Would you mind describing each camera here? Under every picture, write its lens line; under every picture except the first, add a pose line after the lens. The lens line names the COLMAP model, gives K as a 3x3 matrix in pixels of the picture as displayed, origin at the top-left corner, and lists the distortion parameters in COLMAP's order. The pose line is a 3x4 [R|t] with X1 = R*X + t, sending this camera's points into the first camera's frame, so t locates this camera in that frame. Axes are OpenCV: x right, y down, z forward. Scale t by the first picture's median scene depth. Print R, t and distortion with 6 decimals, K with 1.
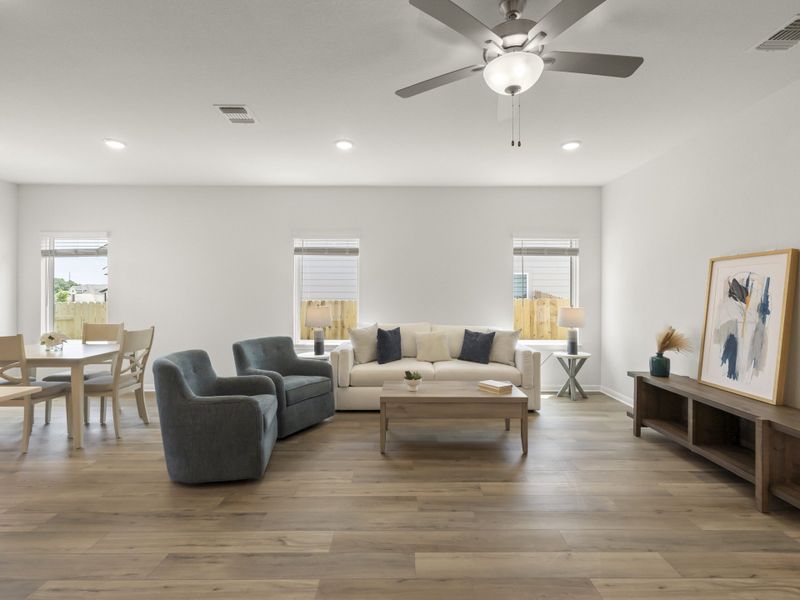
lens RADIAL K [[388.9, 0, 403.8], [0, 388.9, 295.5], [0, 0, 1]] dist [0.003300, 0.000534]
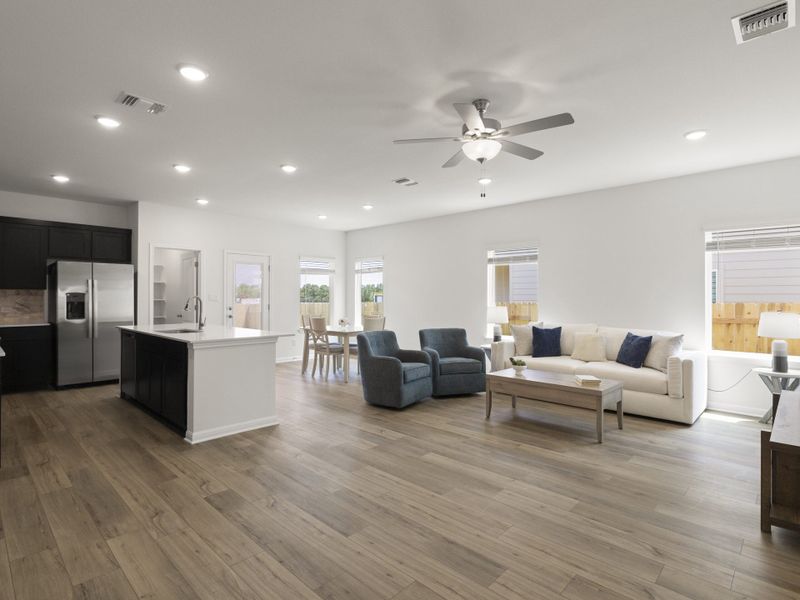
lens RADIAL K [[423.0, 0, 402.8], [0, 423.0, 294.9], [0, 0, 1]] dist [-0.002873, 0.001023]
pose [[0.721733, -0.003709, -0.692162, 0.637184], [-0.001933, 0.999971, -0.007374, 0.002356], [0.692169, 0.006660, 0.721705, -0.206372]]
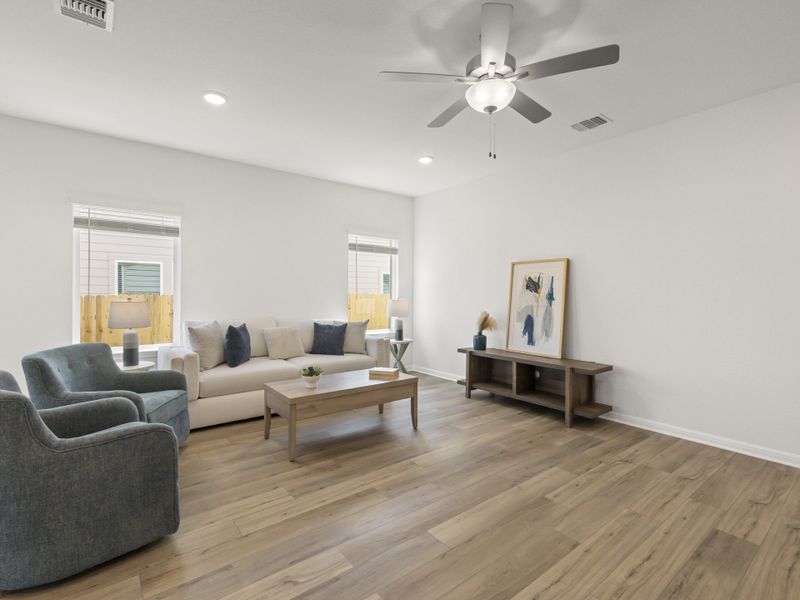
lens RADIAL K [[388.9, 0, 403.8], [0, 388.9, 295.5], [0, 0, 1]] dist [0.003300, 0.000534]
pose [[0.788092, -0.001914, 0.615554, -0.350501], [-0.002908, 0.999972, 0.006832, 0.015338], [-0.615550, -0.007175, 0.788065, 0.122227]]
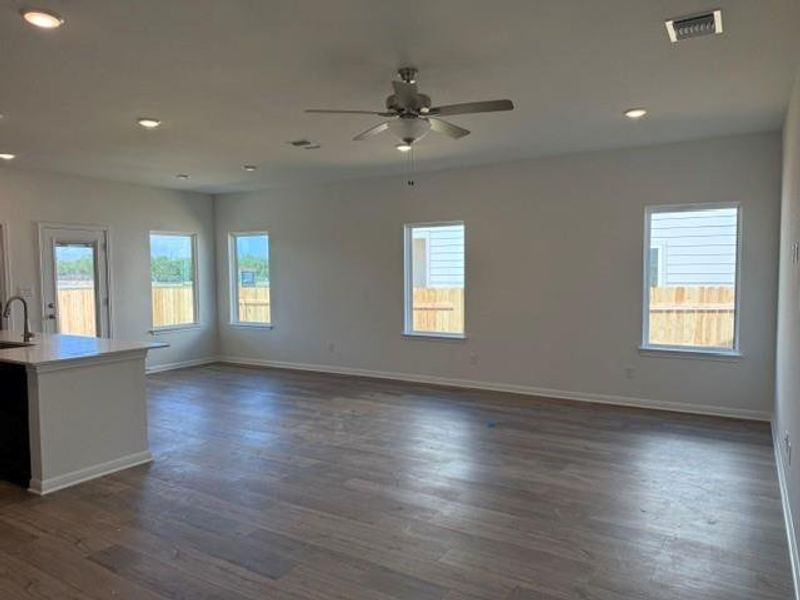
lens RADIAL K [[568.8, 0, 397.6], [0, 568.8, 305.4], [0, 0, 1]] dist [0.042134, -0.053077]
pose [[0.848307, 0.023448, -0.528985, 0.675841], [0.009240, 0.998211, 0.059065, -0.051790], [0.529423, -0.054993, 0.846574, -0.349637]]
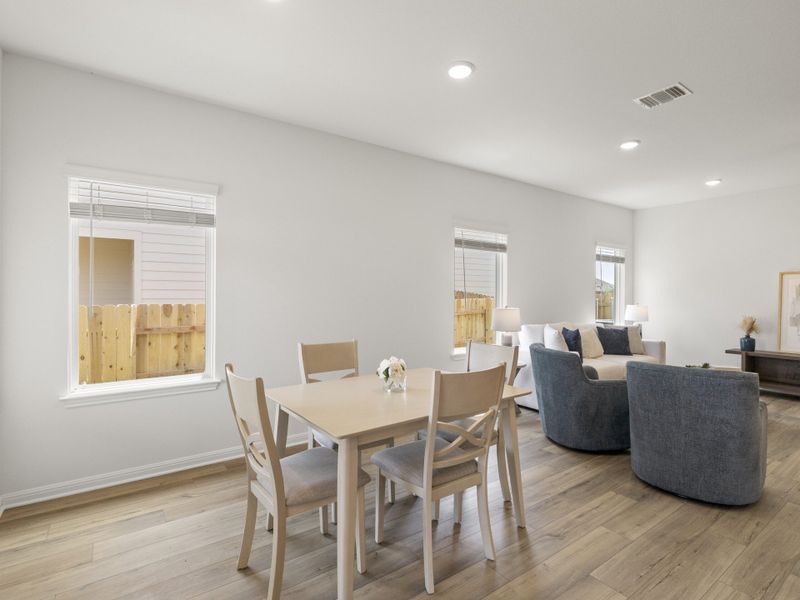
lens RADIAL K [[408.5, 0, 403.6], [0, 408.5, 292.9], [0, 0, 1]] dist [0.001594, 0.000367]
pose [[0.814255, 0.002732, 0.580500, -1.266572], [-0.001621, 0.999996, -0.002432, -0.005220], [-0.580504, 0.001039, 0.814256, 0.496641]]
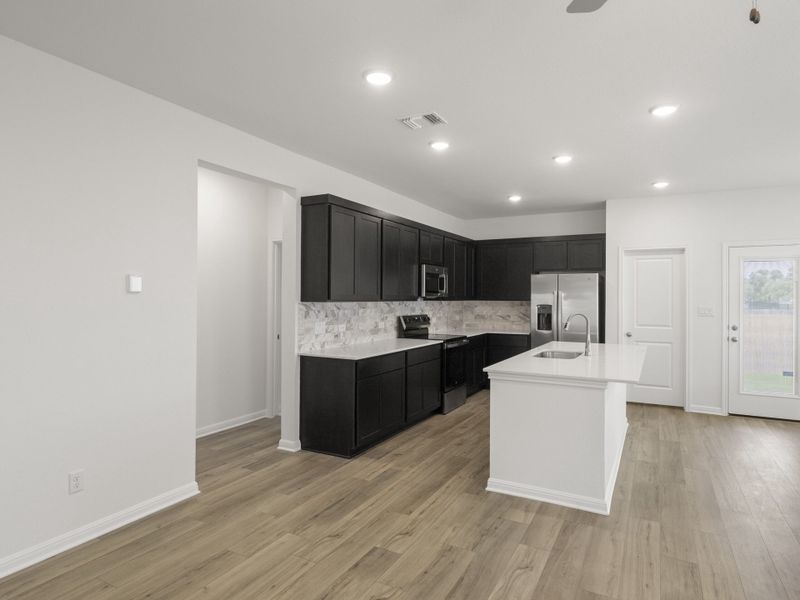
lens RADIAL K [[471.7, 0, 400.0], [0, 471.7, 300.0], [0, 0, 1]] dist [-0.003644, -0.001546]
pose [[-0.479691, 0.000777, -0.877437, 0.500365], [-0.005765, 0.999975, 0.004037, -0.037260], [0.877418, 0.006995, -0.479675, 0.479532]]
